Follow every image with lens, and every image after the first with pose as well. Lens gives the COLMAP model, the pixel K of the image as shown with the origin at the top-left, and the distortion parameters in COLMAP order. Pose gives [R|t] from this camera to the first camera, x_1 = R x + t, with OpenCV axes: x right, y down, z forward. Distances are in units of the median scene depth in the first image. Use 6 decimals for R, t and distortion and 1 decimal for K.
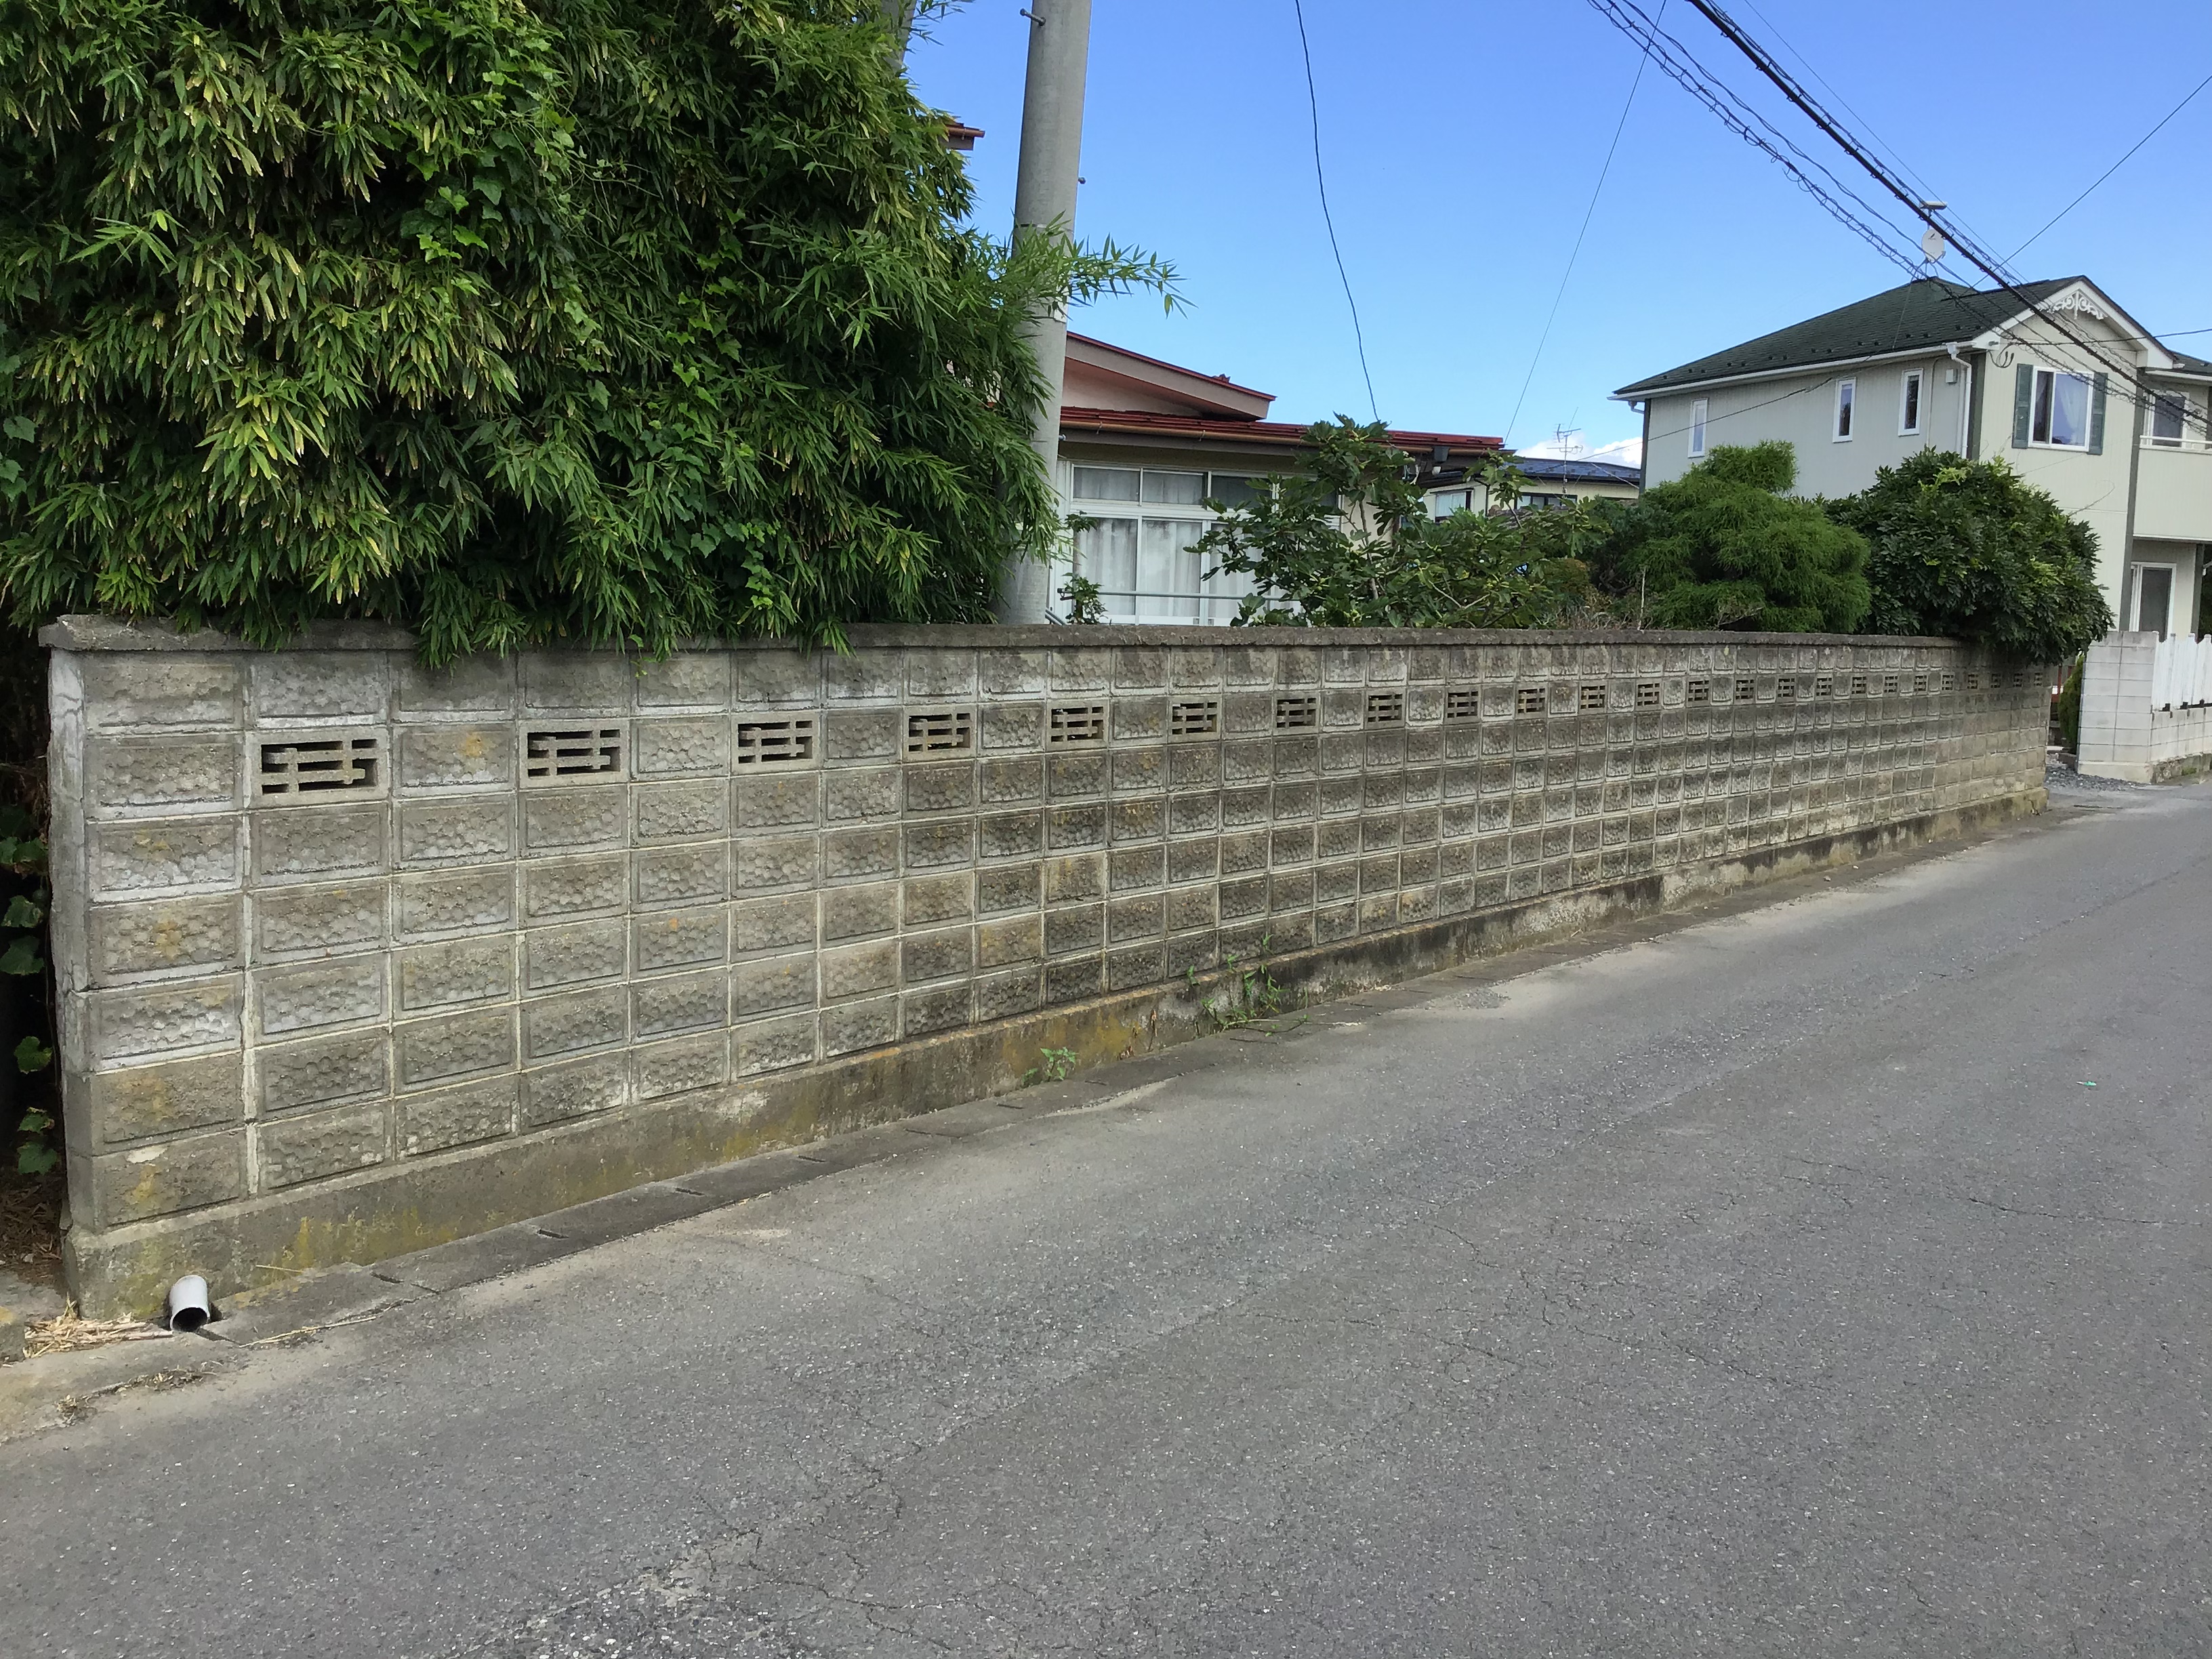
lens RADIAL K [[2019.6, 0, 1106.0], [0, 2019.6, 829.5], [0, 0, 1]] dist [0.112033, -0.208404]
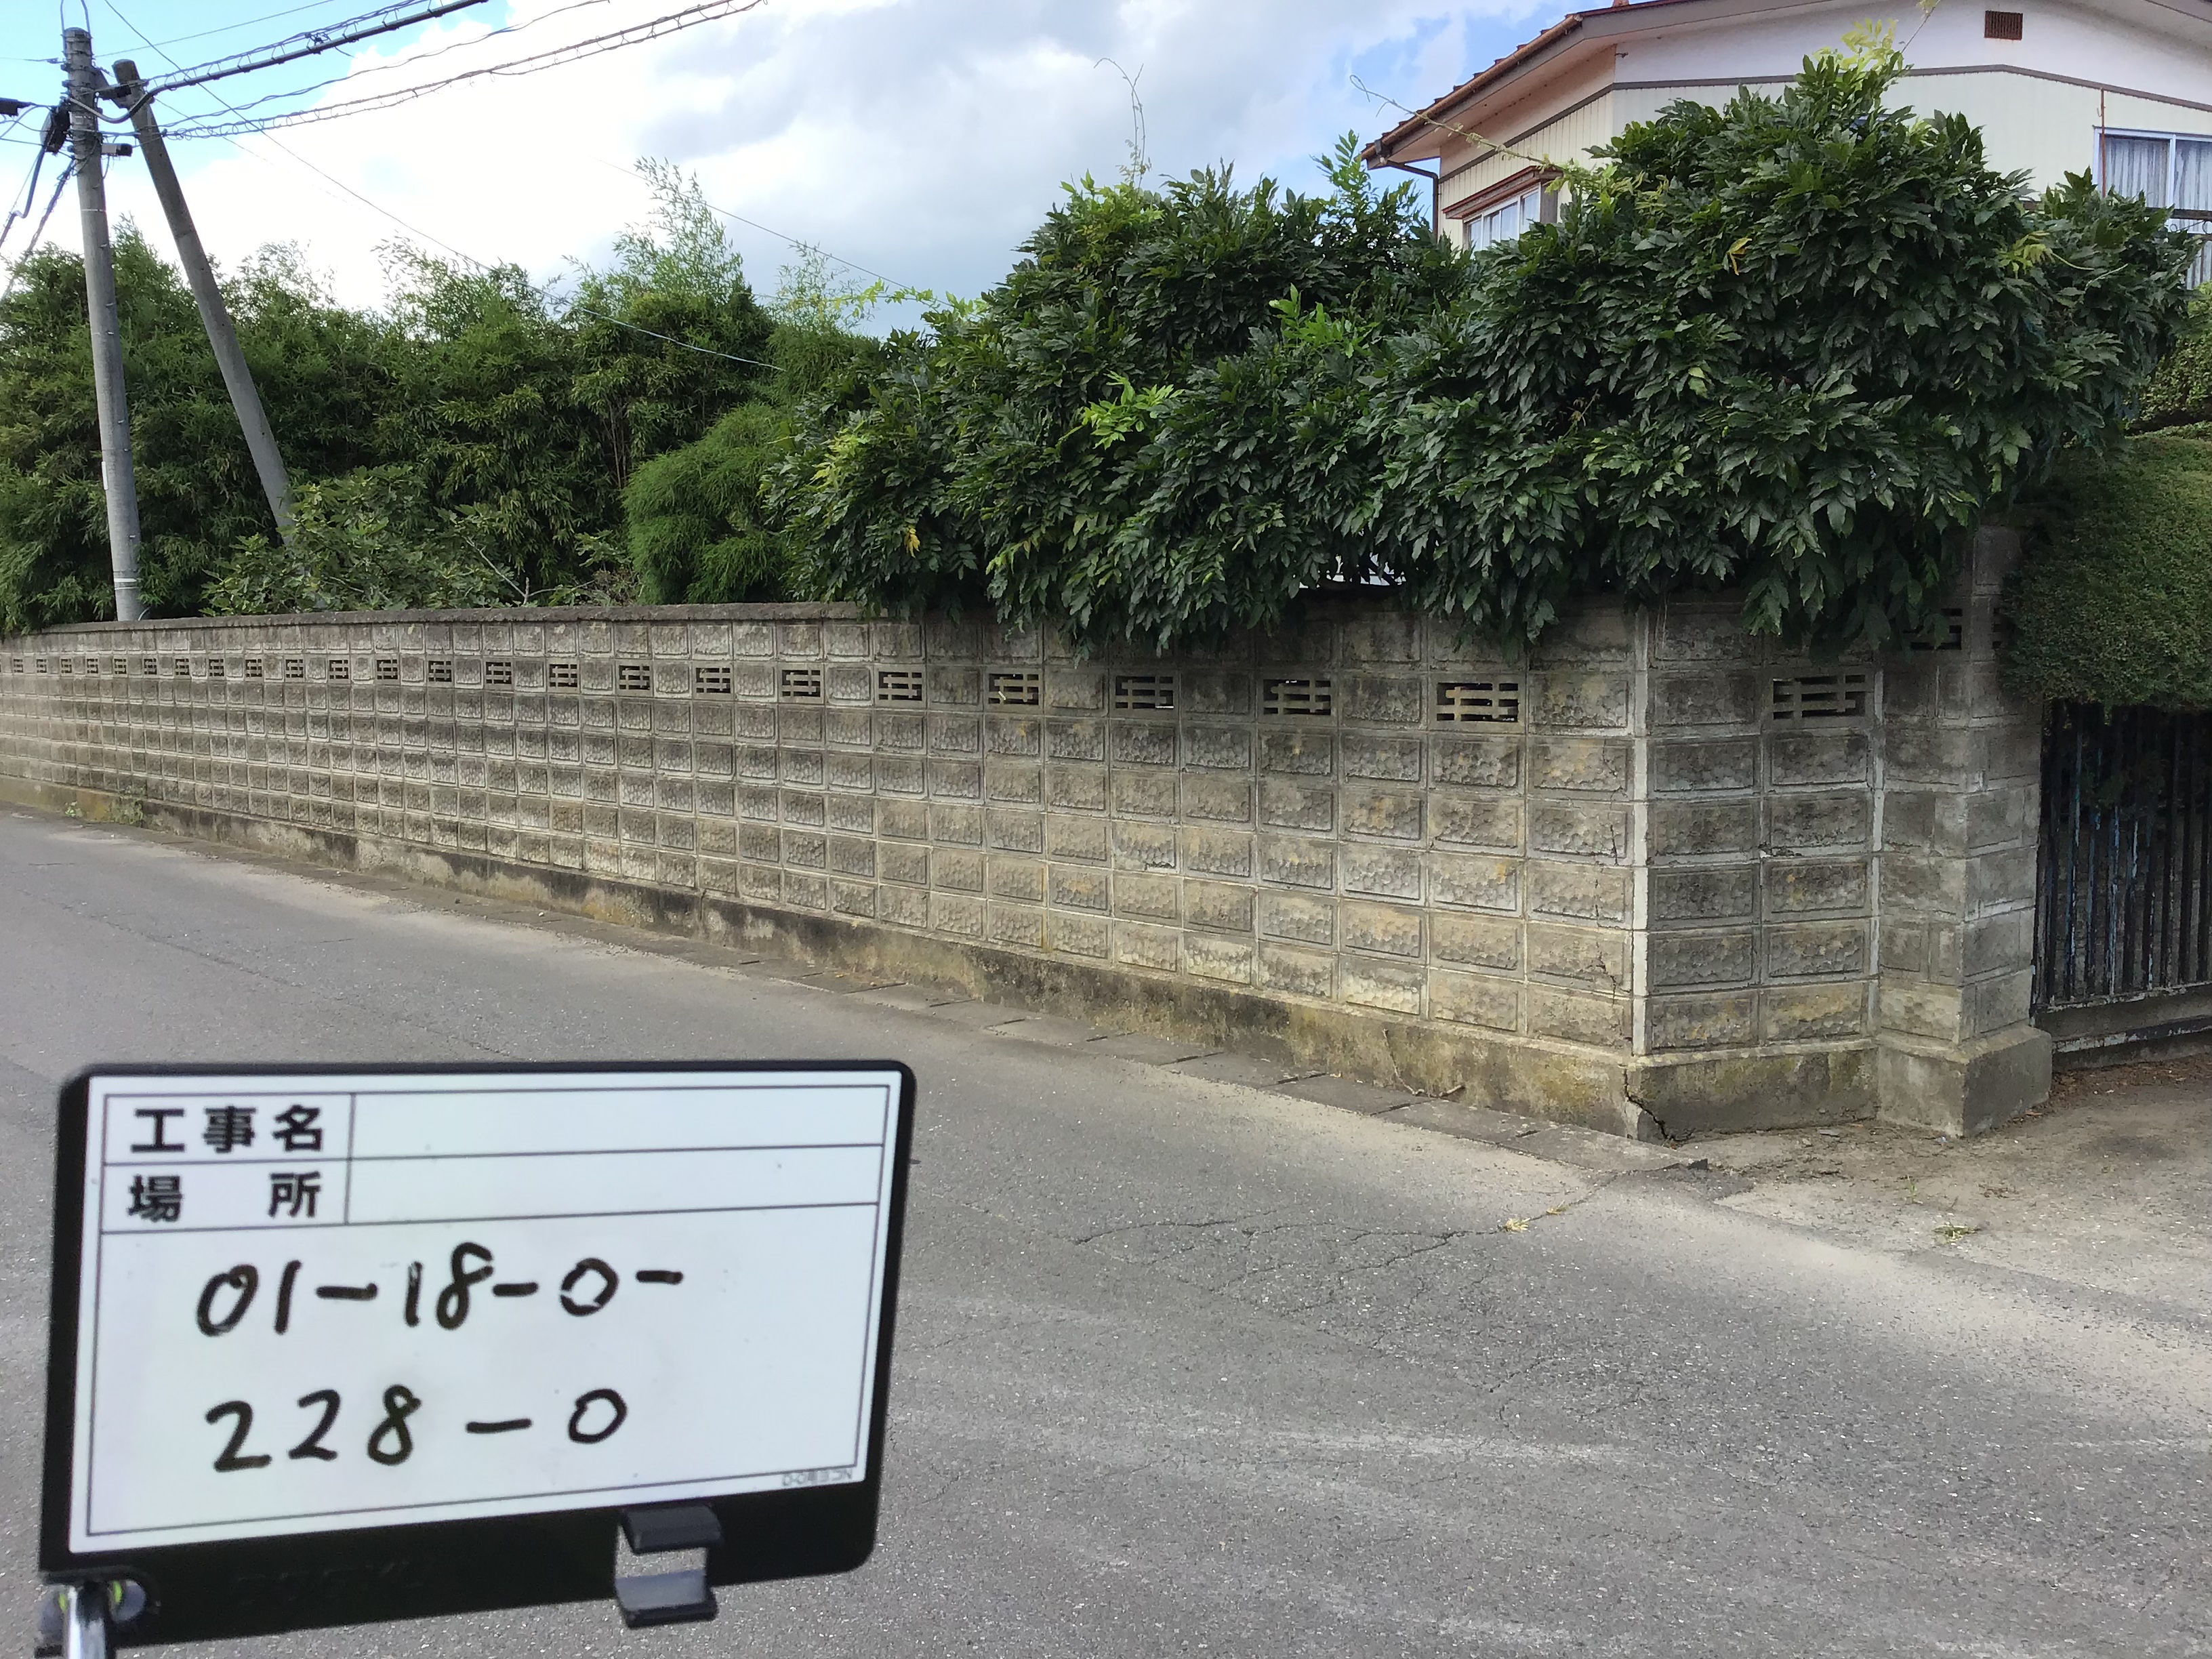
lens RADIAL K [[2019.6, 0, 1106.0], [0, 2019.6, 829.5], [0, 0, 1]] dist [0.112033, -0.208404]
pose [[-0.198006, 0.110590, -0.973942, 1.184736], [-0.063386, 0.990091, 0.125311, -0.135489], [0.978149, 0.086547, -0.189034, 1.508141]]
